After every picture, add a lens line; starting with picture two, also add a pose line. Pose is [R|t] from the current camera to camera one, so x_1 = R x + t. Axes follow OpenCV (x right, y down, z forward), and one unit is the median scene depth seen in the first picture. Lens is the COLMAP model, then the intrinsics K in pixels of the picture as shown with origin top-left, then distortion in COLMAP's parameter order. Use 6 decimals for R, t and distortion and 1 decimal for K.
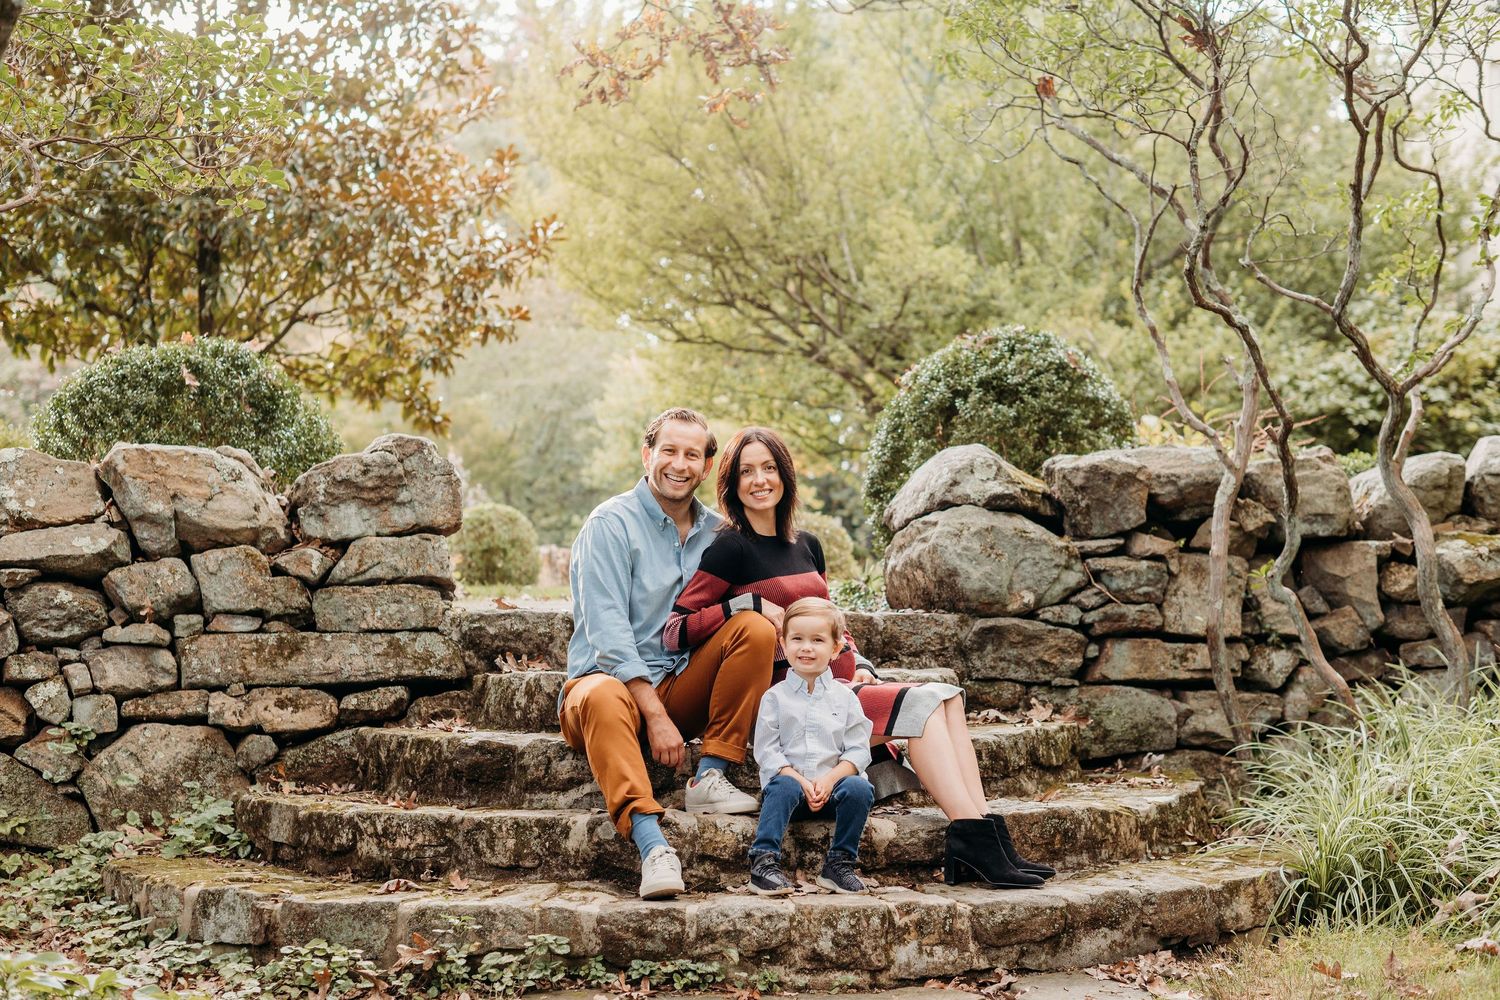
lens RADIAL K [[2151.2, 0, 750.0], [0, 2151.2, 500.0], [0, 0, 1]] dist [-0.000838, 0.020316]
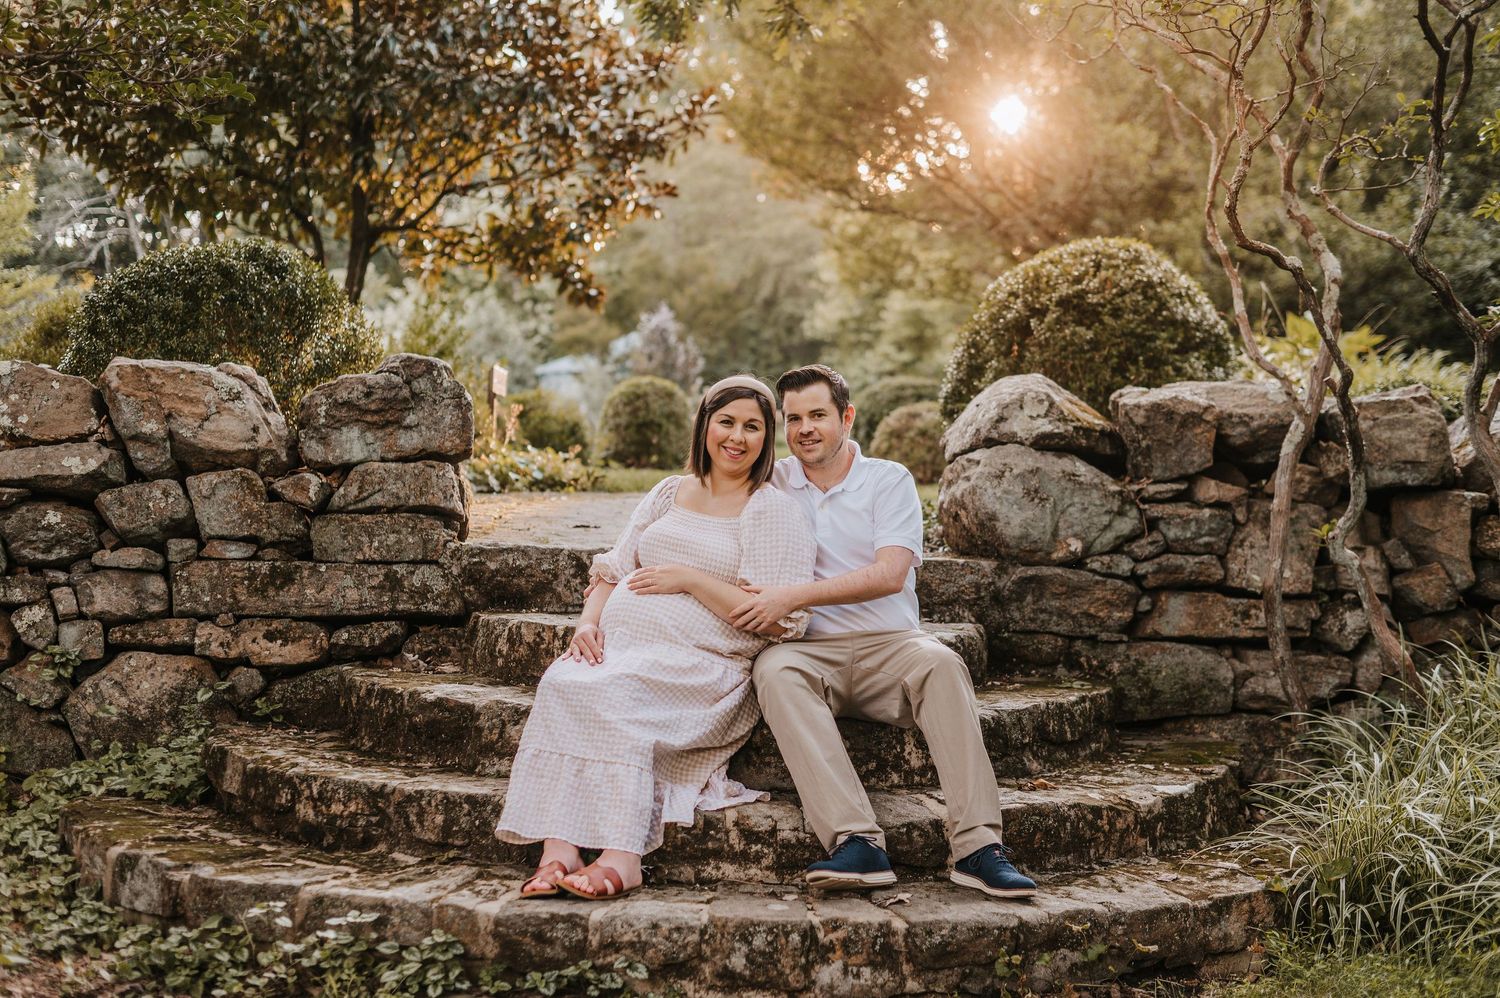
lens RADIAL K [[2127.8, 0, 750.0], [0, 2127.8, 499.0], [0, 0, 1]] dist [-0.000866, 0.005127]
pose [[0.994208, 0.032889, -0.102318, 0.088629], [-0.025825, 0.997240, 0.069606, -0.037259], [0.104325, -0.066560, 0.992313, 0.079975]]
